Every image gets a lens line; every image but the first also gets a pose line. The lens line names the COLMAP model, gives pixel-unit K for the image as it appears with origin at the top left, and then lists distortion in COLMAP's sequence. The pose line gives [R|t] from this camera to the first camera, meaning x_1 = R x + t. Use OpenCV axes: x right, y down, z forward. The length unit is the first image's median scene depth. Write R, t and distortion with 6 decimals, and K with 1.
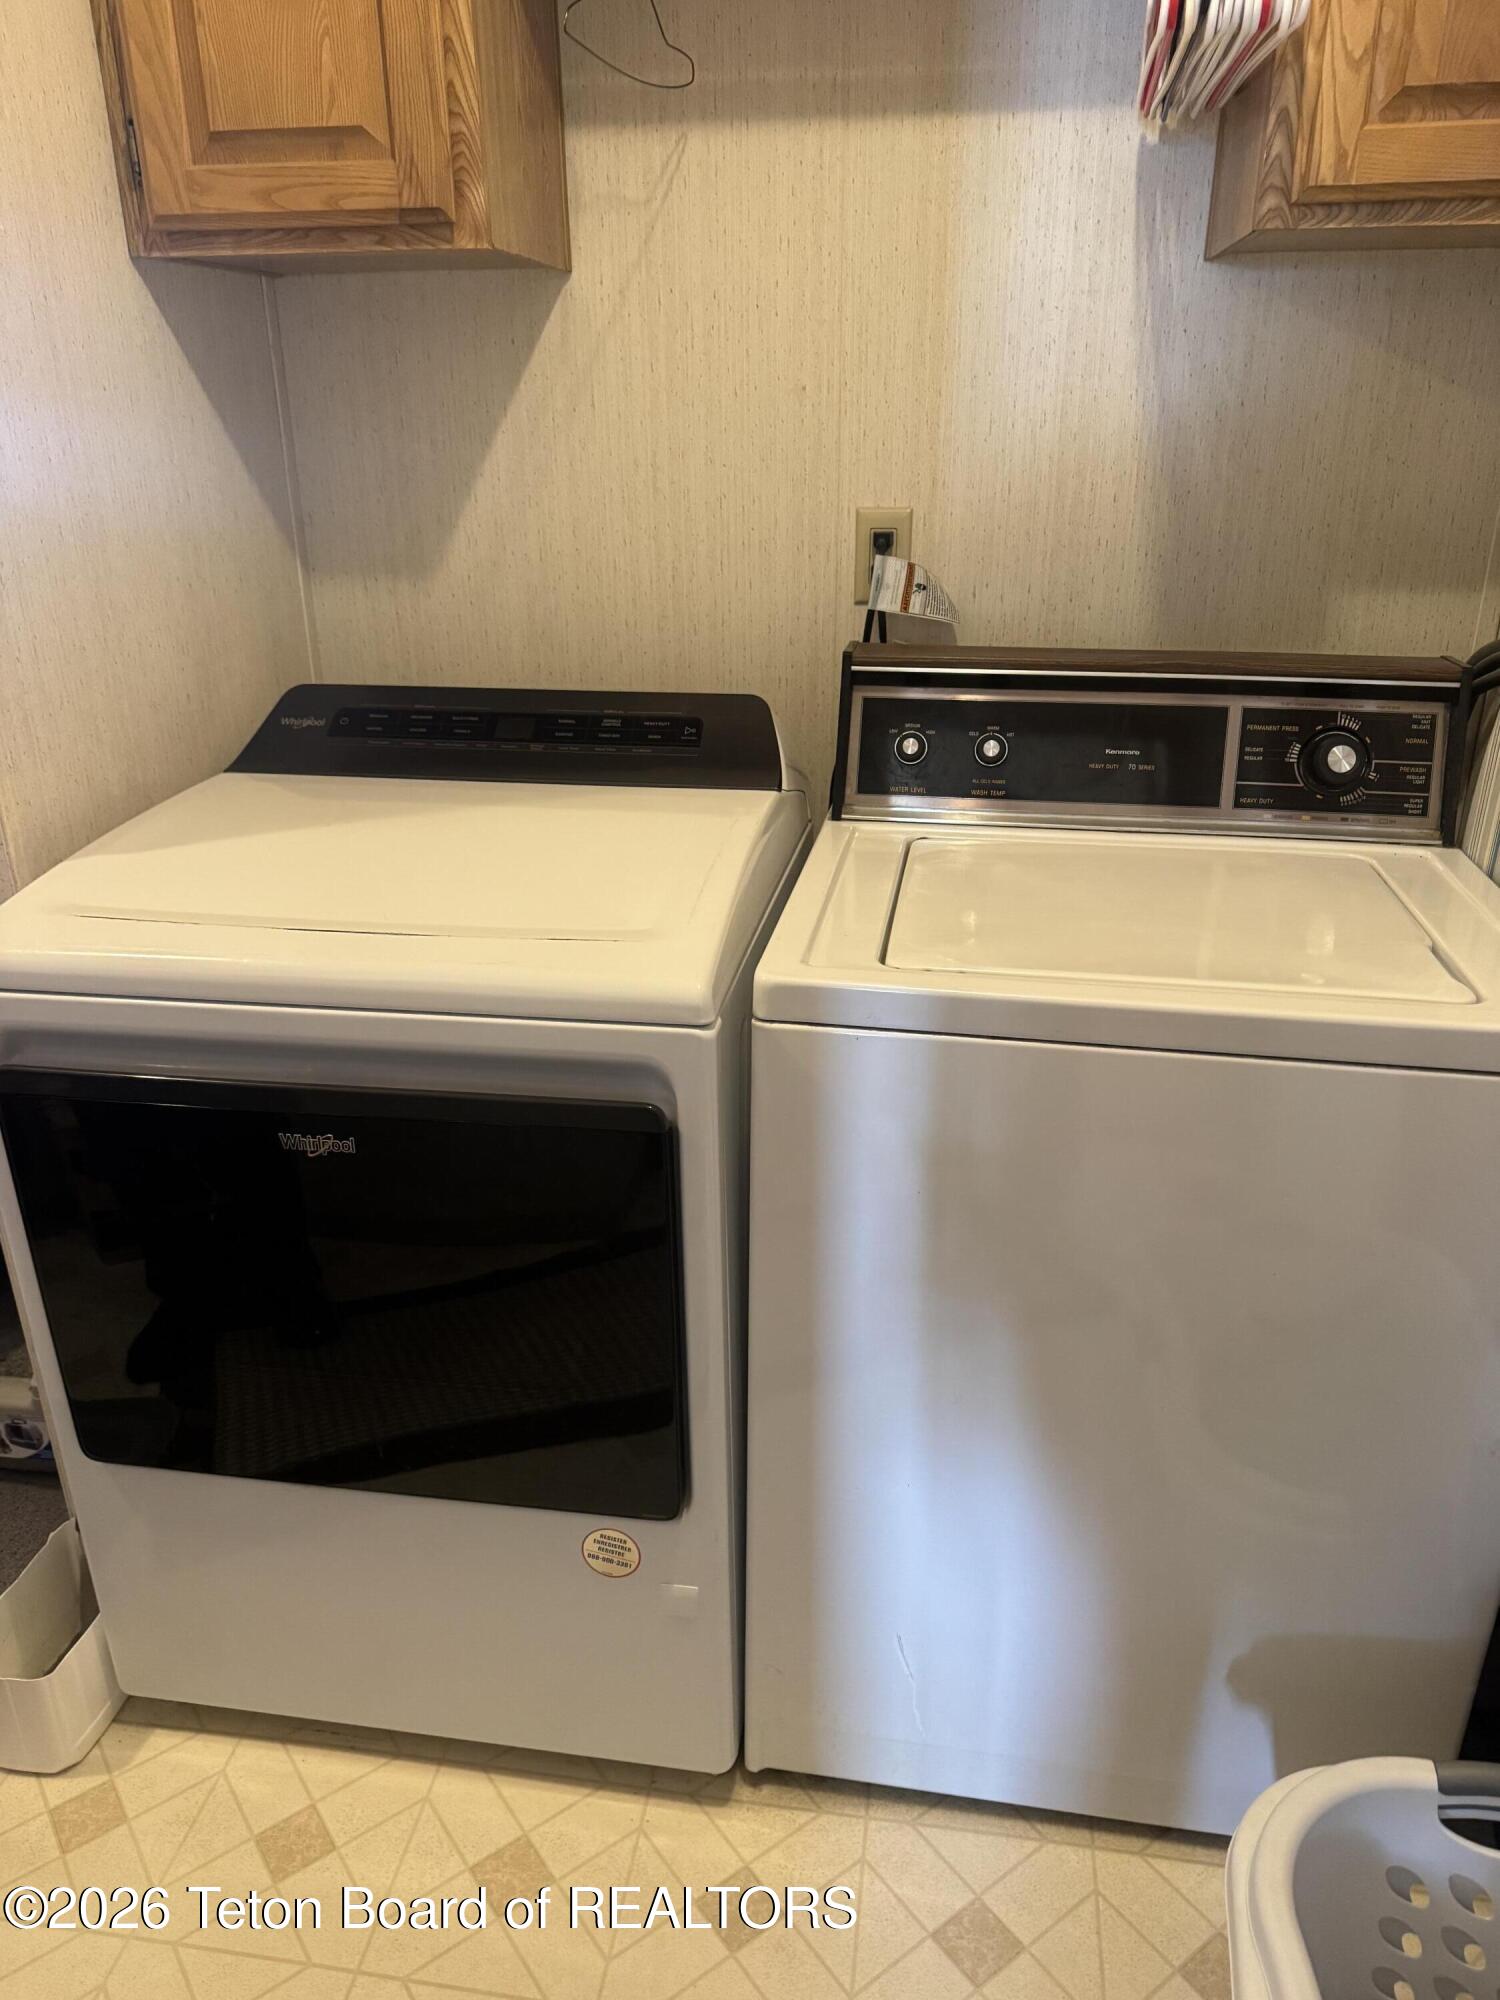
lens RADIAL K [[1431.1, 0, 750.0], [0, 1431.1, 1000.0], [0, 0, 1]] dist [0.095393, -0.114725]
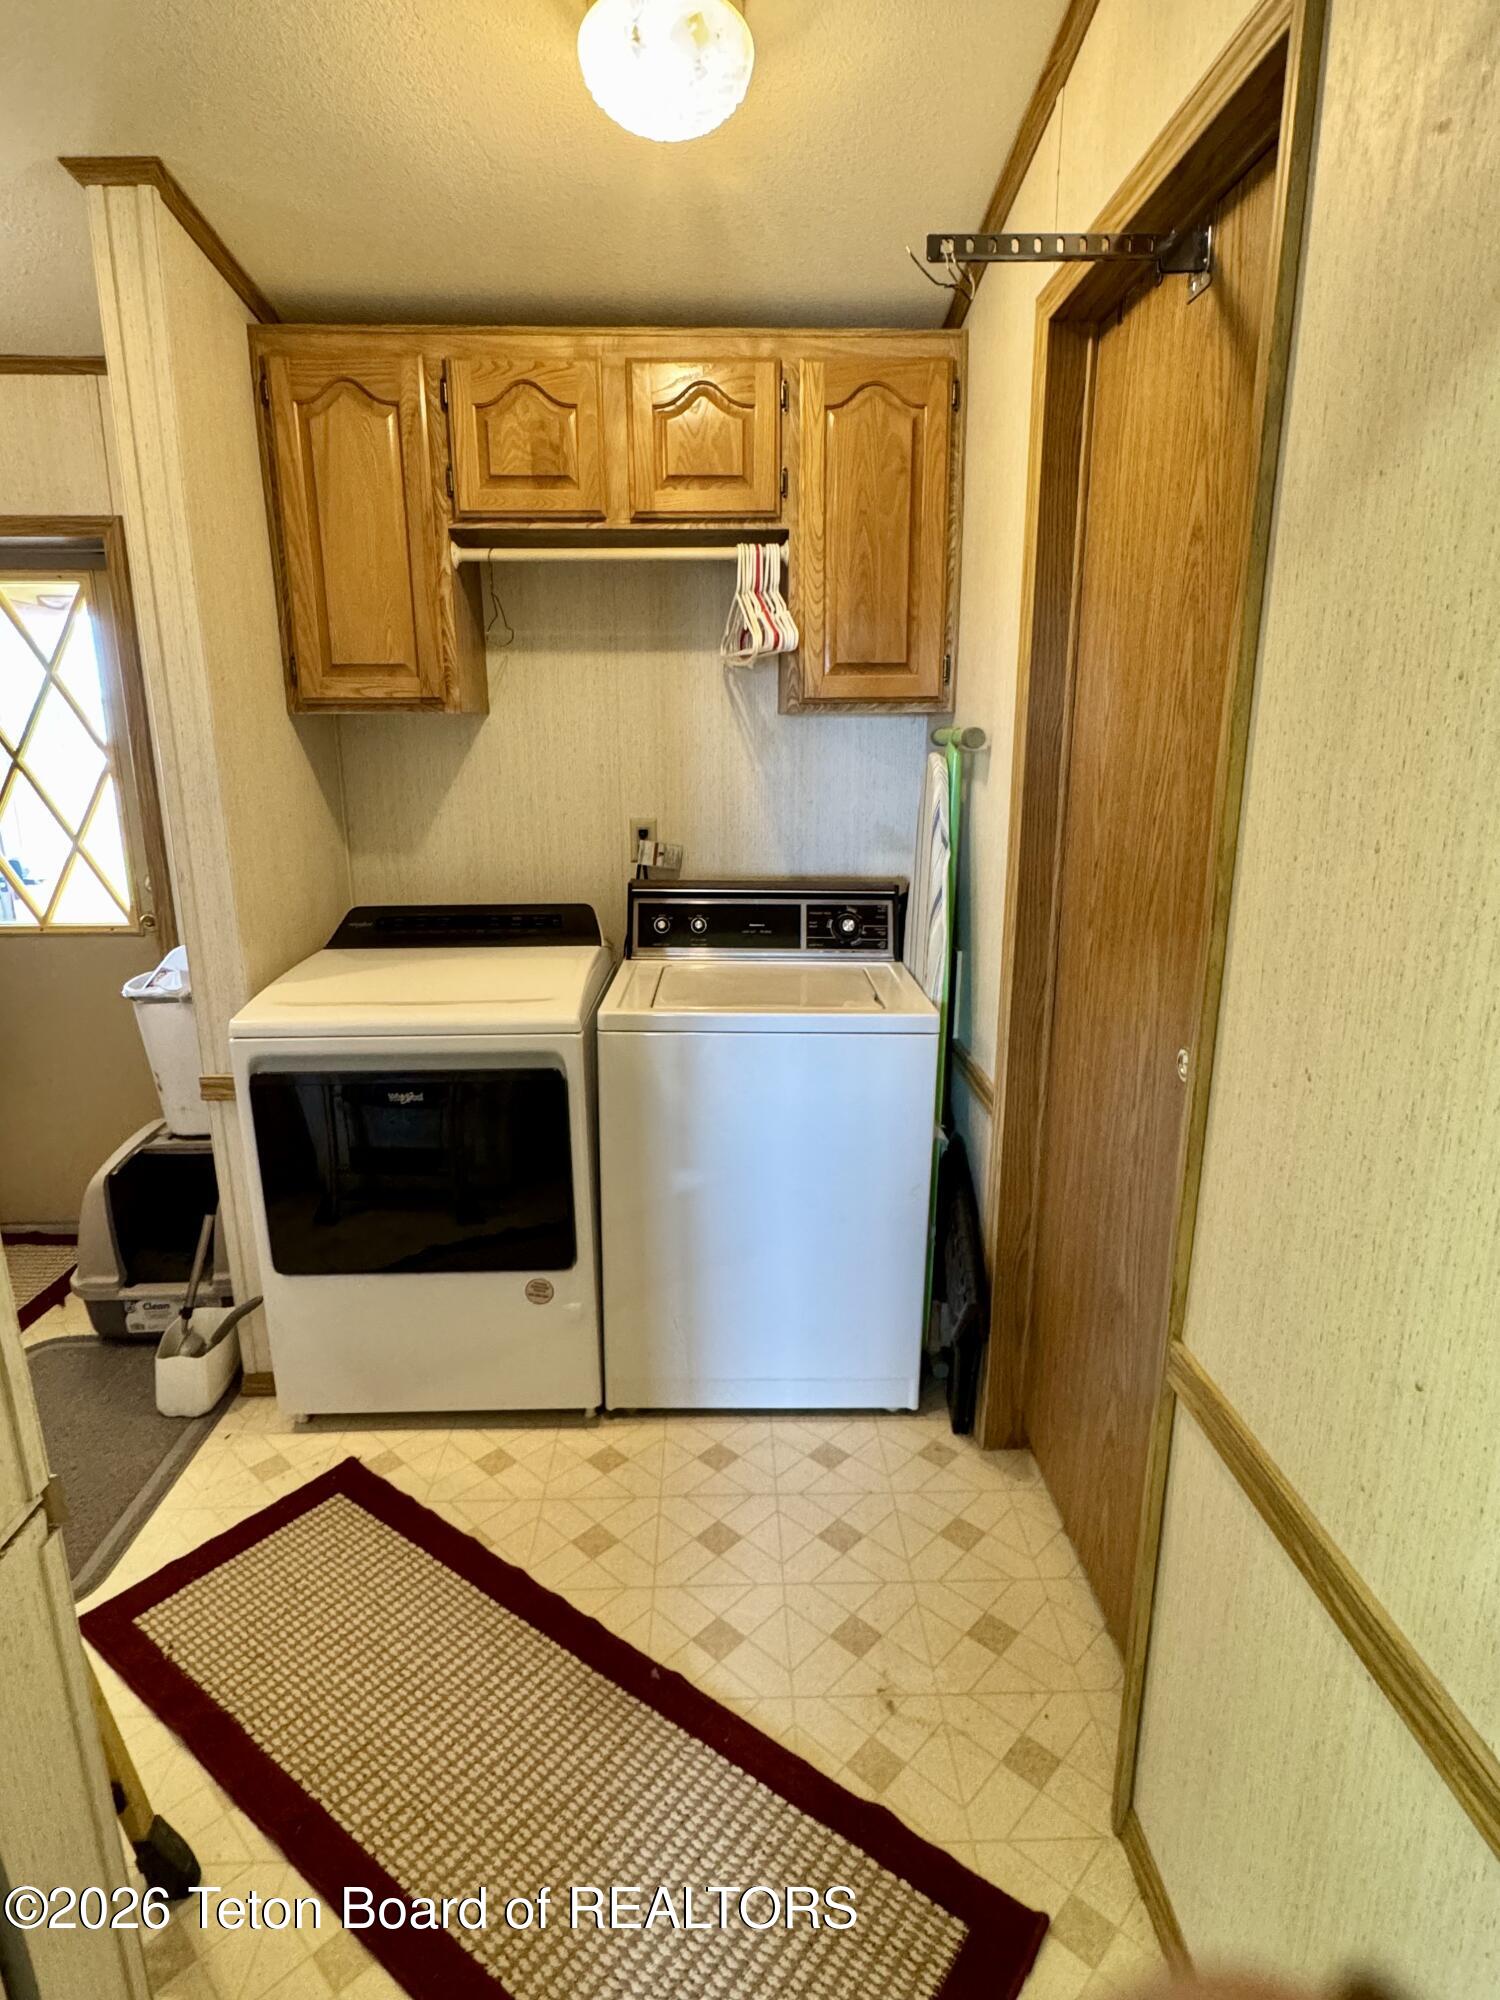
lens RADIAL K [[1107.8, 0, 750.0], [0, 1107.8, 1000.0], [0, 0, 1]] dist [0.029523, -0.000116]
pose [[0.984359, -0.039390, 0.171712, -0.049845], [0.063711, 0.988308, -0.138519, 0.182589], [-0.164248, 0.147292, 0.975360, -0.661187]]
